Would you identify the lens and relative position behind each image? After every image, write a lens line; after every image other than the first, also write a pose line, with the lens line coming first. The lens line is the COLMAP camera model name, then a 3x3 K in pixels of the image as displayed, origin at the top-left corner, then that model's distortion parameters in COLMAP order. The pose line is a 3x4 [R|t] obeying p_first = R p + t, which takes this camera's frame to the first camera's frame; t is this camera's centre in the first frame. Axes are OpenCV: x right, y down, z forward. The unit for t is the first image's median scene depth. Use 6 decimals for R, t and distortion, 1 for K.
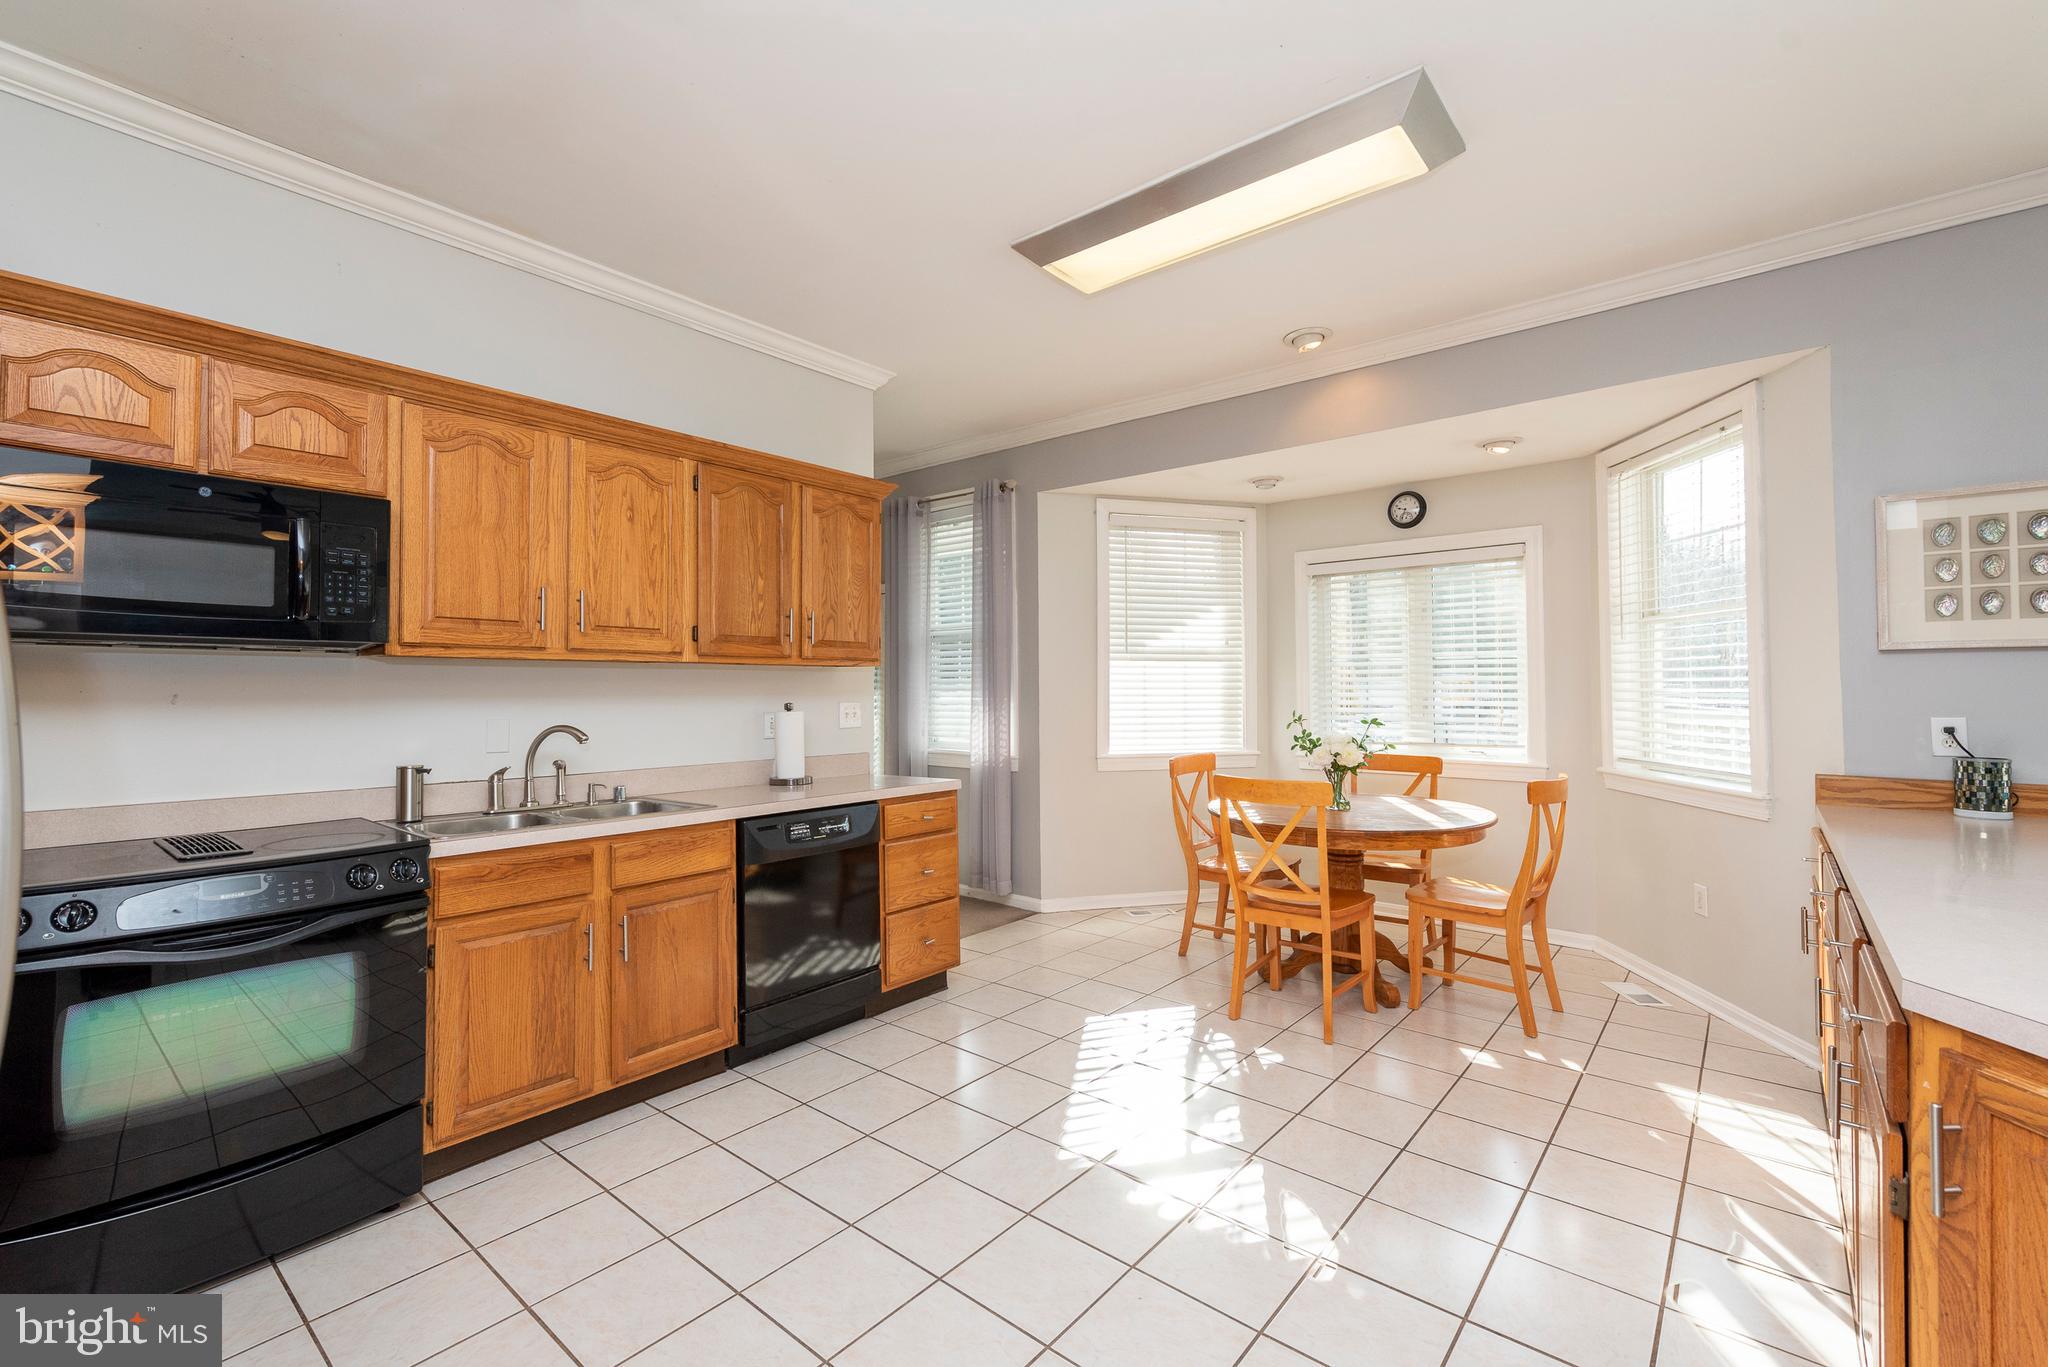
lens RADIAL K [[858.2, 0, 1023.3], [0, 858.2, 673.1], [0, 0, 1]] dist [0.013497, -0.003506]
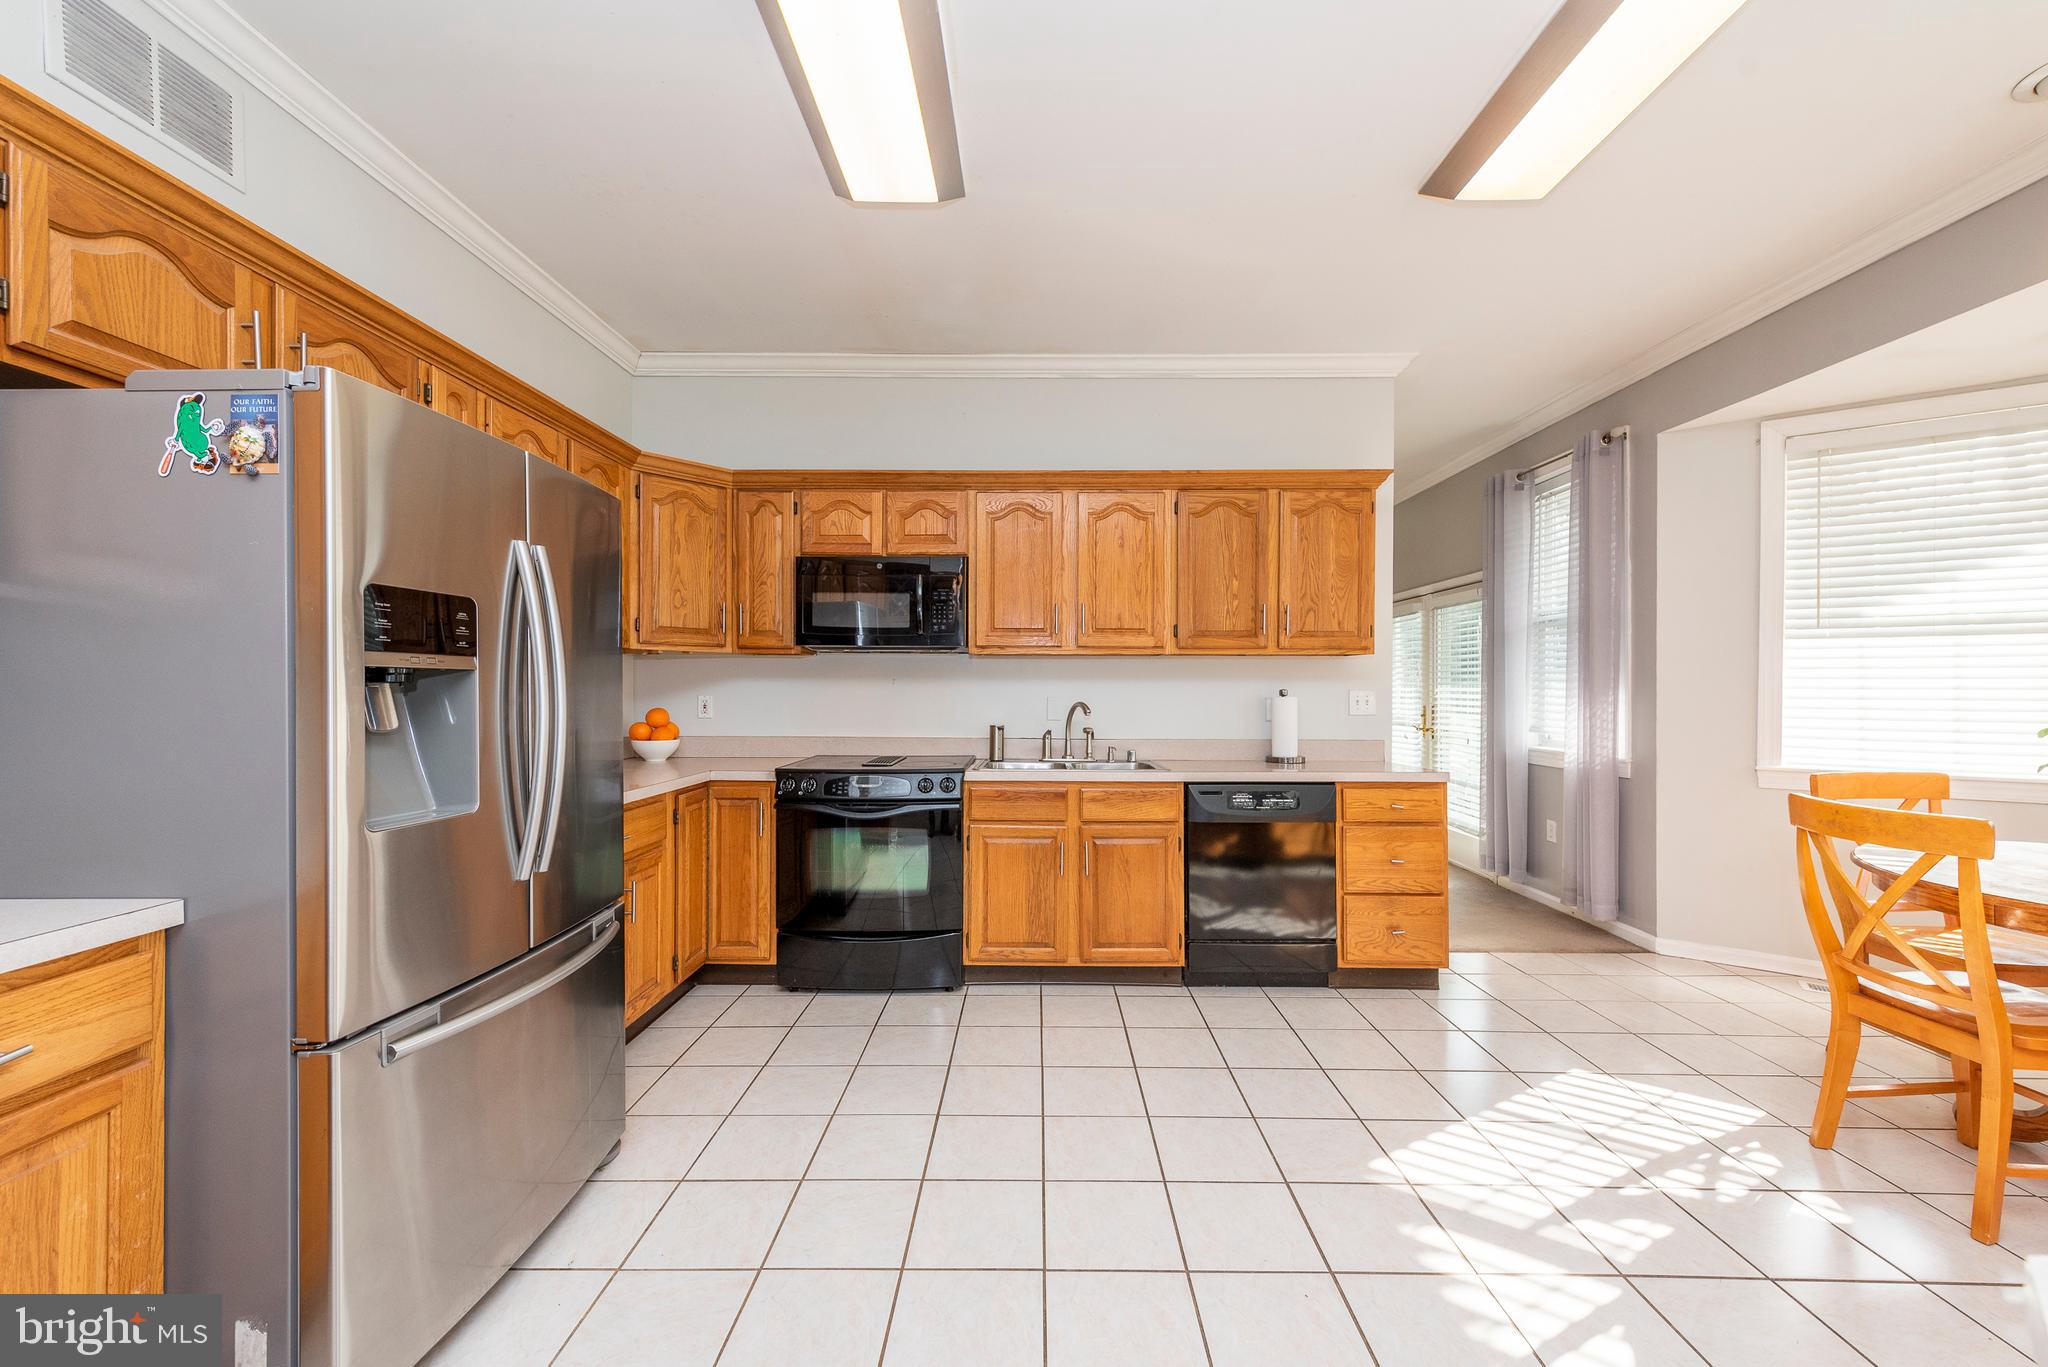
lens RADIAL K [[793.8, 0, 1045.5], [0, 793.8, 687.4], [0, 0, 1]] dist [0.010832, -0.002731]
pose [[0.639804, 0.003816, -0.768529, 0.358297], [0.010170, 0.999858, 0.013431, 0.017186], [0.768471, -0.016409, 0.639674, 0.123453]]
